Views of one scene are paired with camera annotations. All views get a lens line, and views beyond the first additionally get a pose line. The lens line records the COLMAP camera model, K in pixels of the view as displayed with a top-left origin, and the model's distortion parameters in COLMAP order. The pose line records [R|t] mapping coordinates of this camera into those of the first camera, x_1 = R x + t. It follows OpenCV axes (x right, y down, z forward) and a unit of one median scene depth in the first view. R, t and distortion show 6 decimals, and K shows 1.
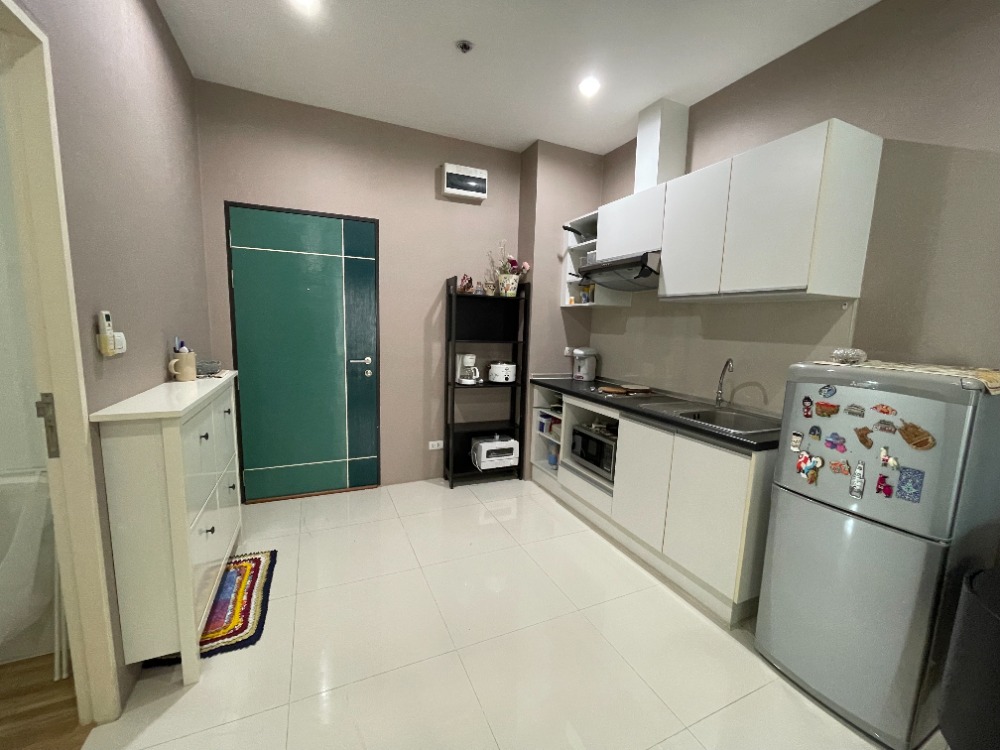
lens RADIAL K [[401.9, 0, 499.7], [0, 401.9, 377.4], [0, 0, 1]] dist [-0.000795, -0.000109]
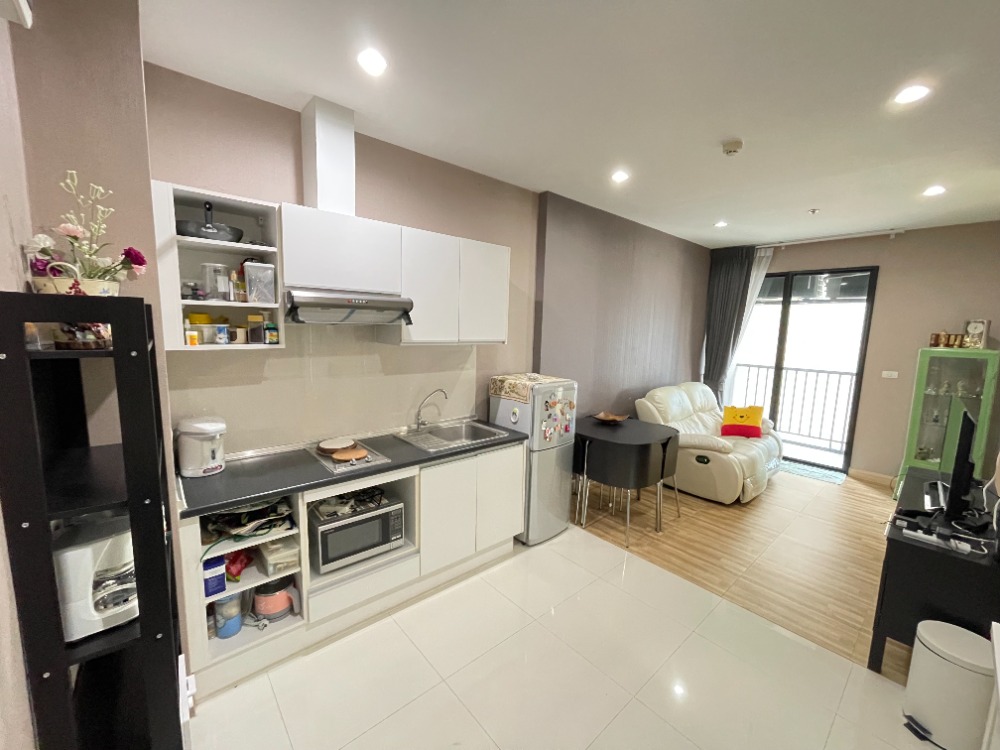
lens RADIAL K [[401.9, 0, 499.7], [0, 401.9, 377.4], [0, 0, 1]] dist [-0.000795, -0.000109]
pose [[-0.281496, -0.162093, 0.945773, -0.617098], [0.093009, 0.976379, 0.195021, -0.284543], [-0.955044, 0.142863, -0.259771, 1.035781]]
